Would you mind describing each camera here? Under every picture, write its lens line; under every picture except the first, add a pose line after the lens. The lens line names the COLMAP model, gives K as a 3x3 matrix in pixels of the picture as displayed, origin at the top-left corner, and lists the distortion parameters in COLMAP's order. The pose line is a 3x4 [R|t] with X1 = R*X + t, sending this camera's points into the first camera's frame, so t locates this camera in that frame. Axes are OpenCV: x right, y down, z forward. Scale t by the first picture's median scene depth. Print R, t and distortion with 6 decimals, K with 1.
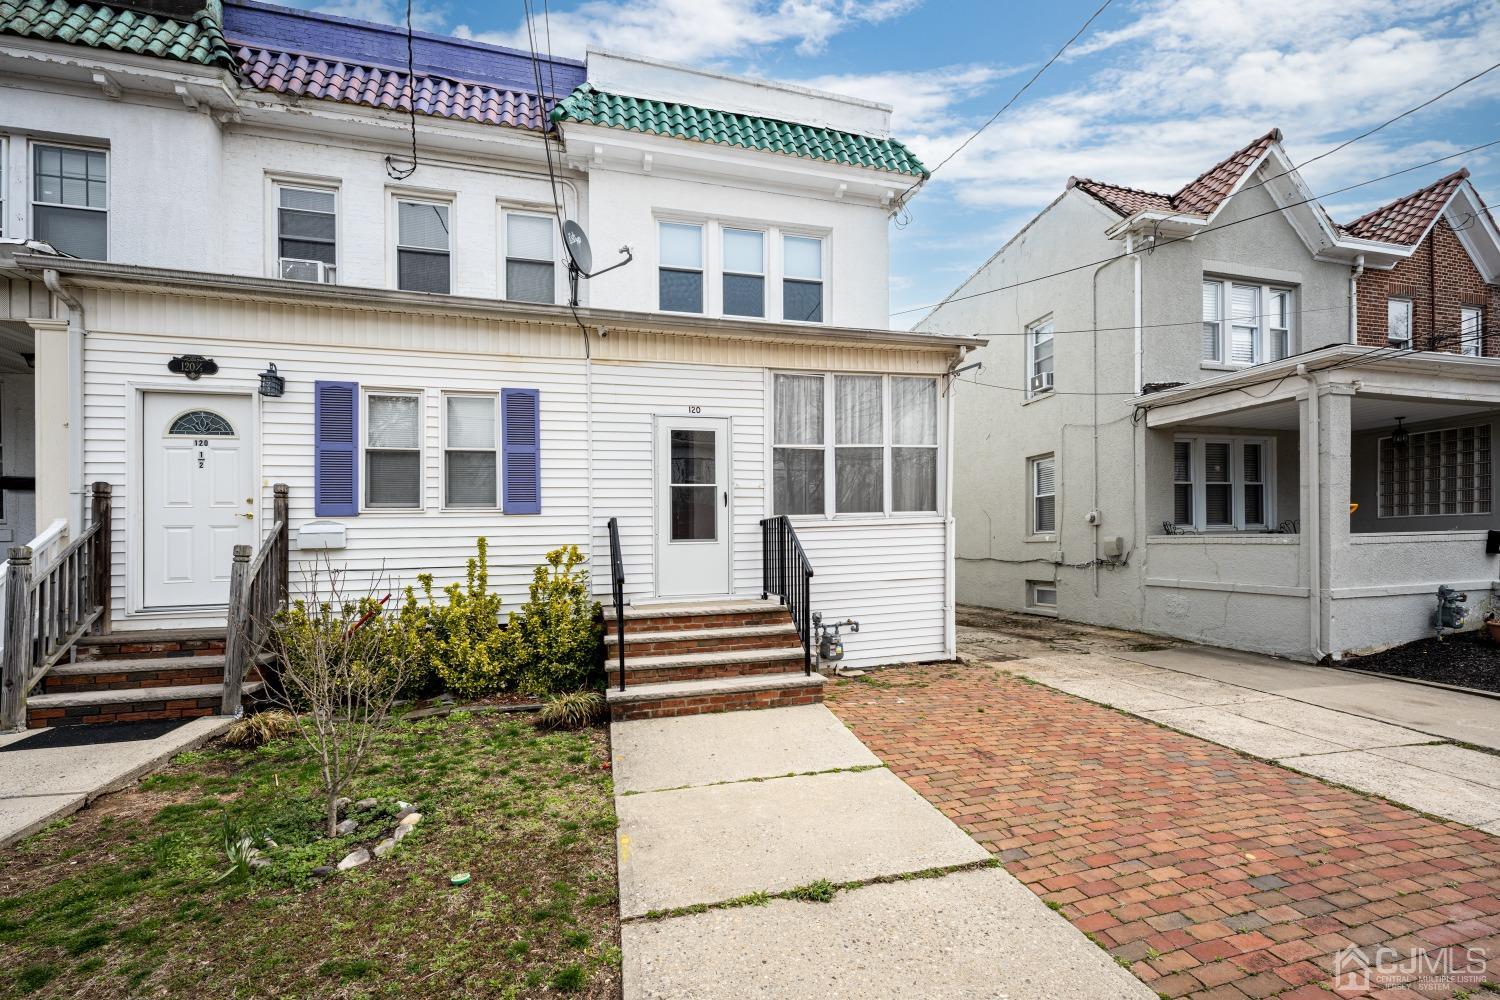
lens RADIAL K [[616.7, 0, 752.1], [0, 616.7, 546.9], [0, 0, 1]] dist [-0.001720, 0.000146]
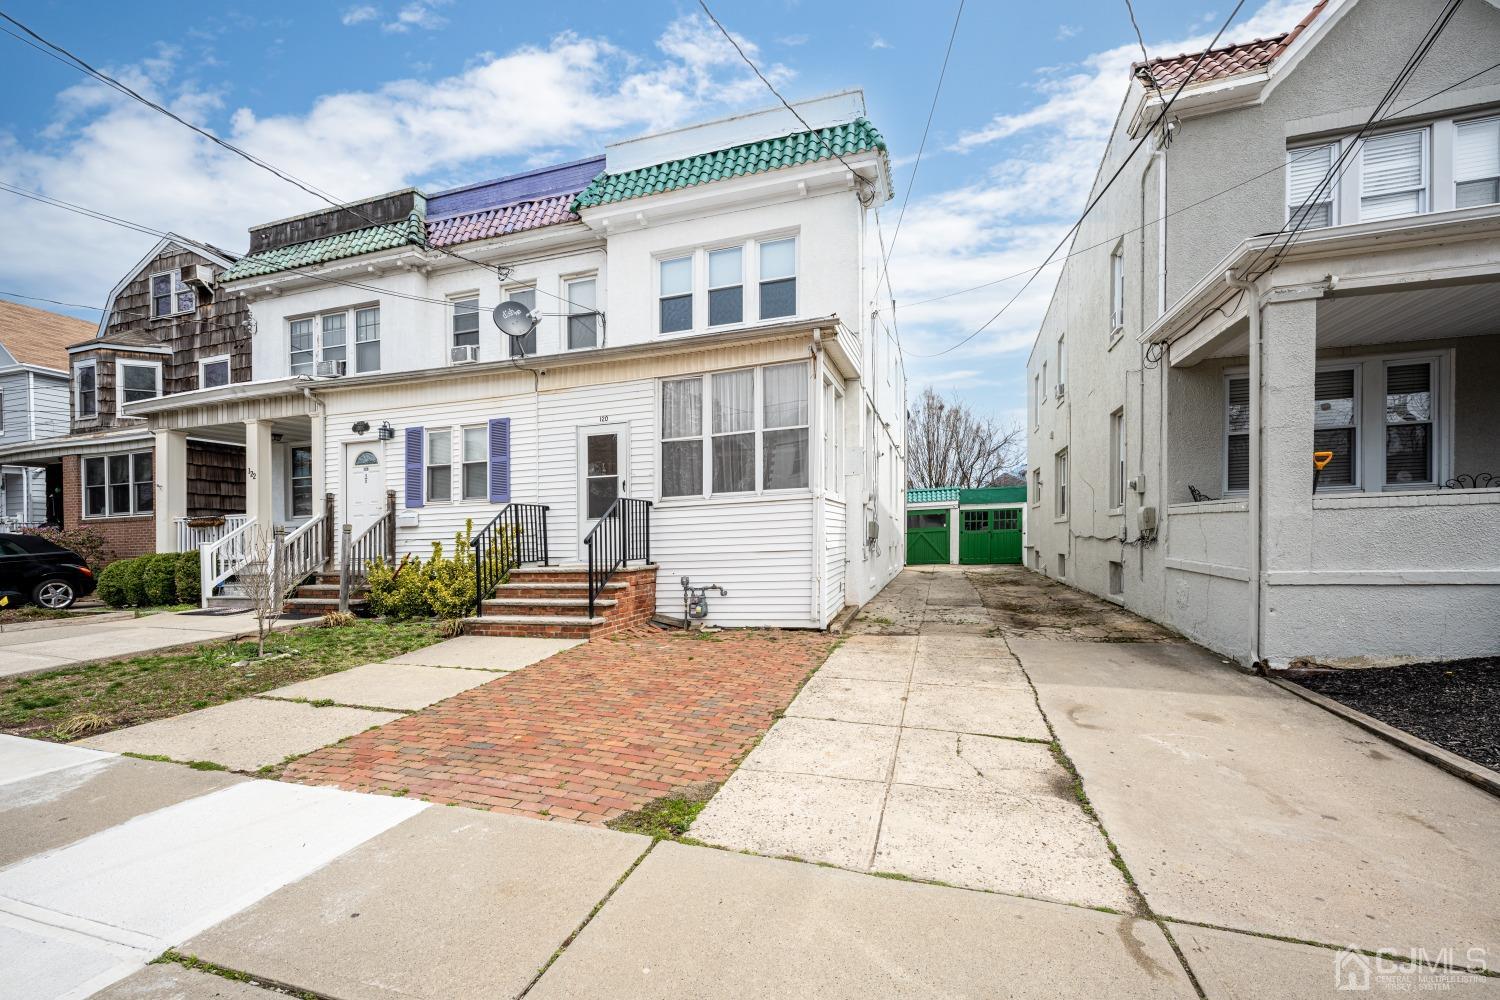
lens RADIAL K [[627.0, 0, 755.0], [0, 627.0, 541.0], [0, 0, 1]] dist [-0.001674, 0.000000]
pose [[0.841742, 0.002764, -0.539872, 0.936750], [0.005208, 0.999899, 0.013239, 0.022040], [0.539854, -0.013956, 0.841643, 0.051537]]
